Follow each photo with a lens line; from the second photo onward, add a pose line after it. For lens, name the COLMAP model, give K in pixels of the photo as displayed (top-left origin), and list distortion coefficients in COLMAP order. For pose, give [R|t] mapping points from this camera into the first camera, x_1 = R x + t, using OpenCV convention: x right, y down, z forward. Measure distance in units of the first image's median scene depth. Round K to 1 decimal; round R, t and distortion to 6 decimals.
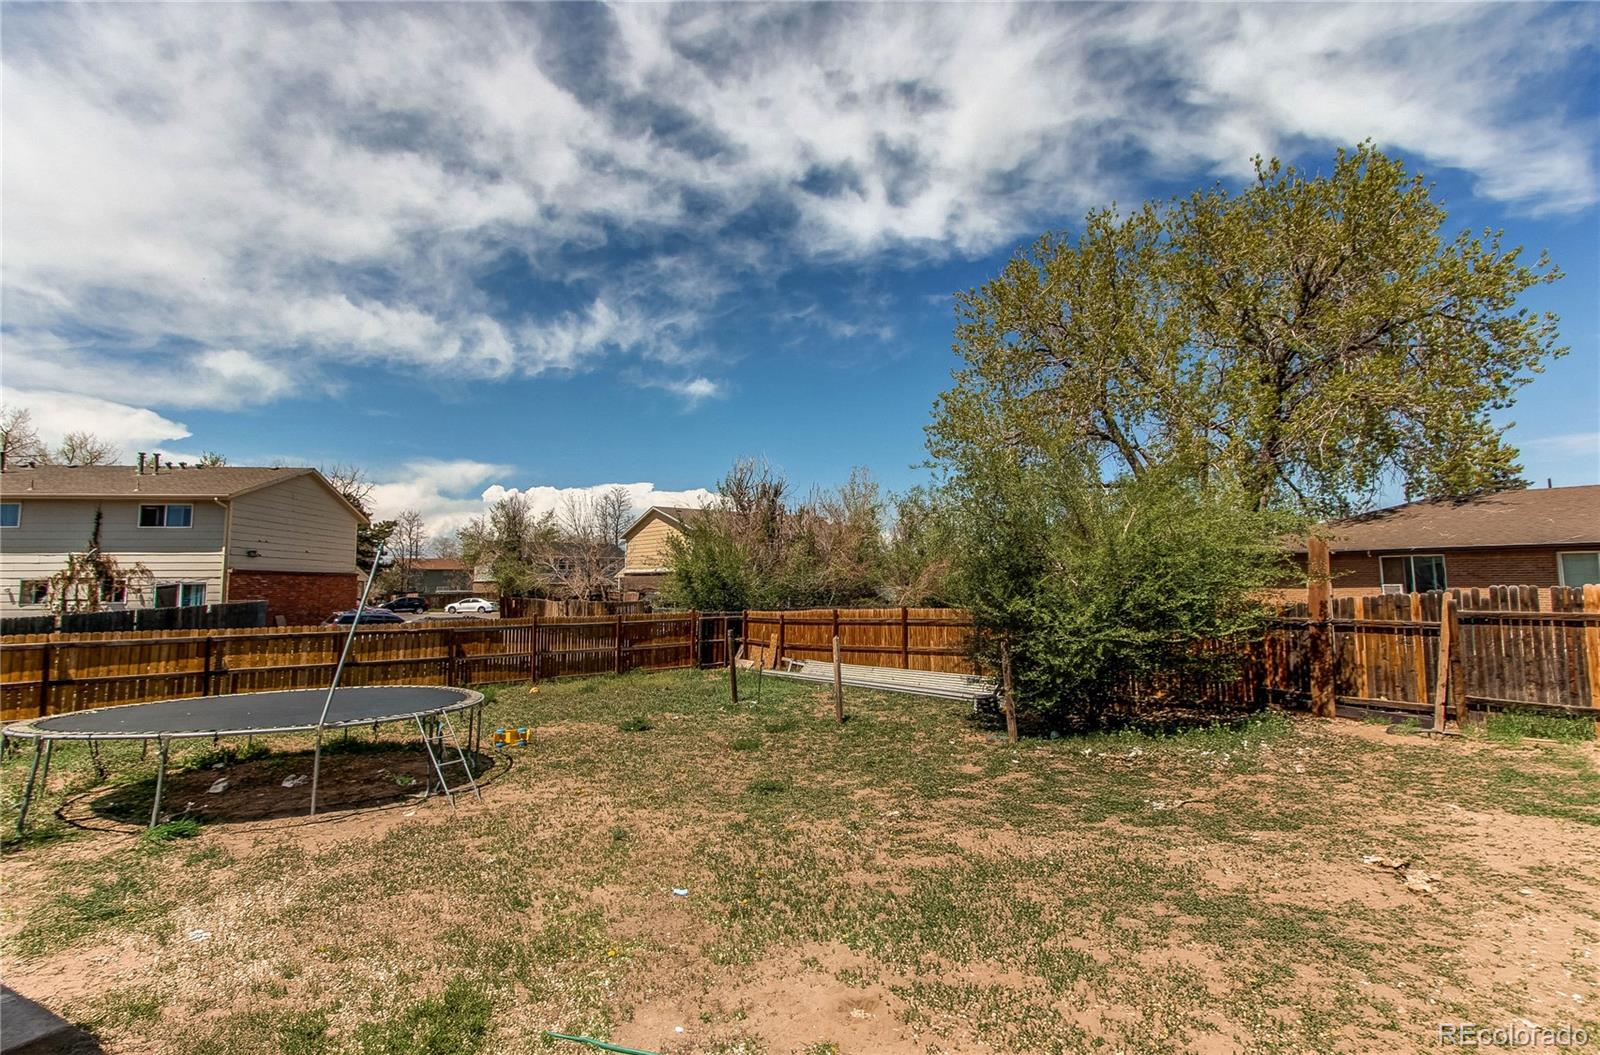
lens RADIAL K [[777.9, 0, 800.0], [0, 777.9, 527.5], [0, 0, 1]] dist [0.001102, 0.000236]
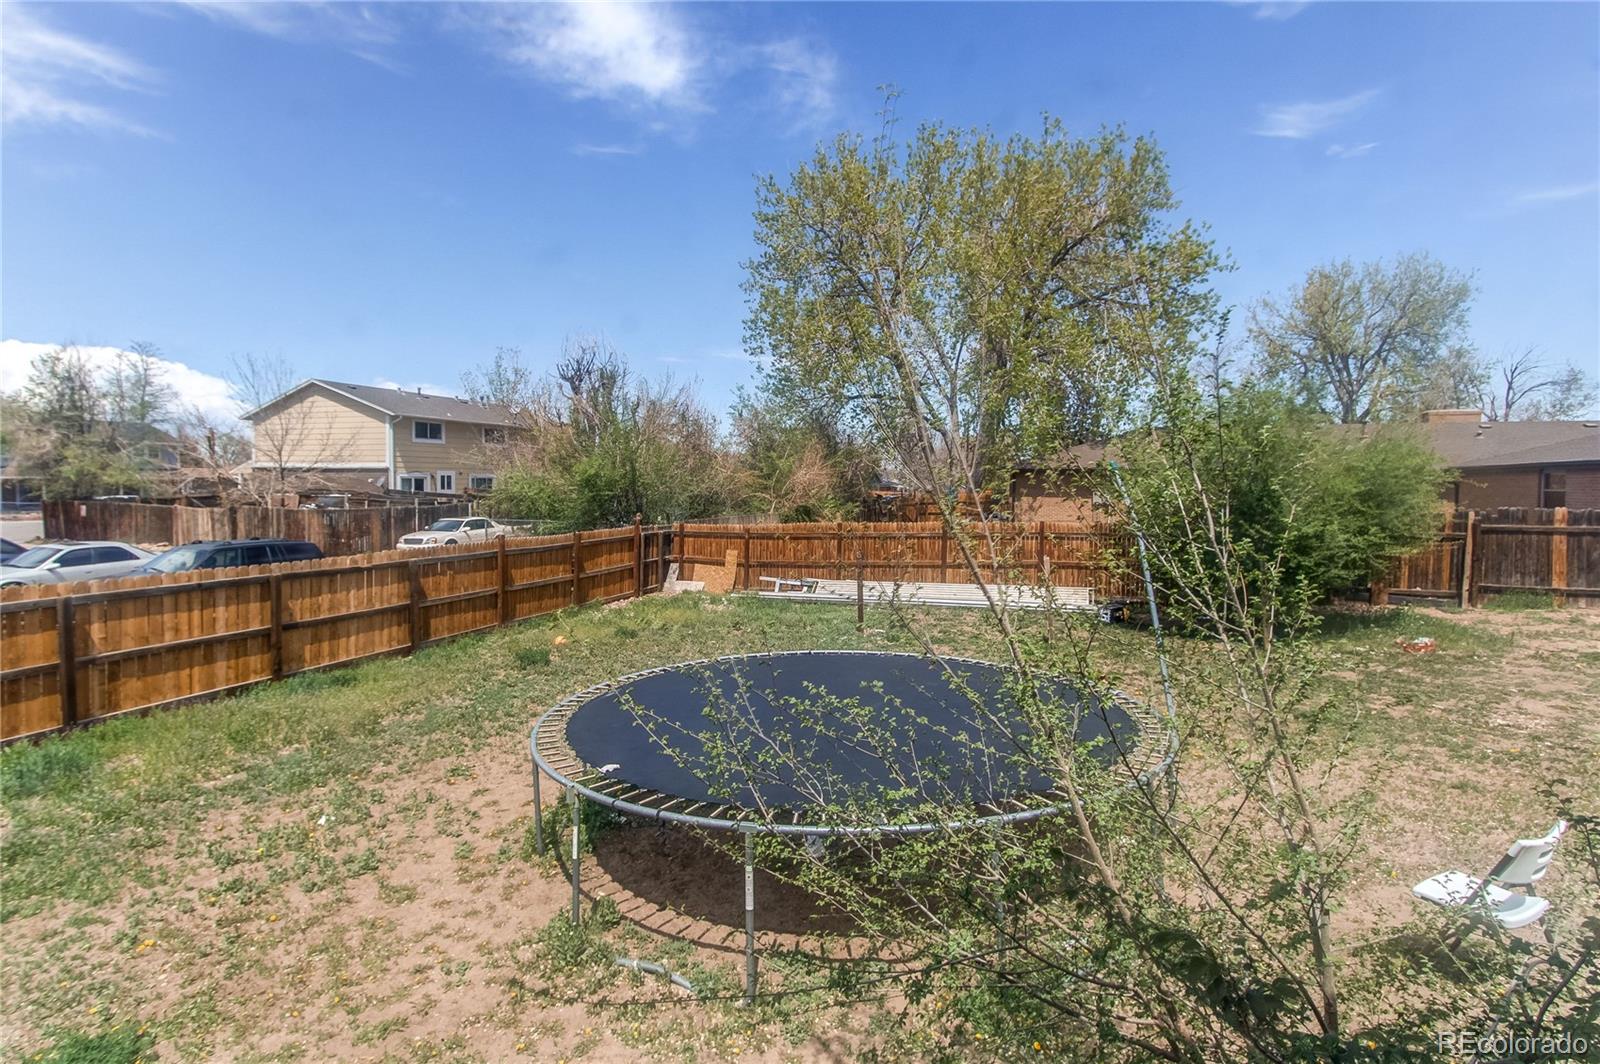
lens RADIAL K [[800.3, 0, 756.0], [0, 800.3, 532.4], [0, 0, 1]] dist [-0.002419, -0.000364]
pose [[0.836186, -0.019563, 0.548097, -0.619095], [-0.054606, 0.991428, 0.118694, 0.011442], [-0.545721, -0.129180, 0.827950, 0.302661]]
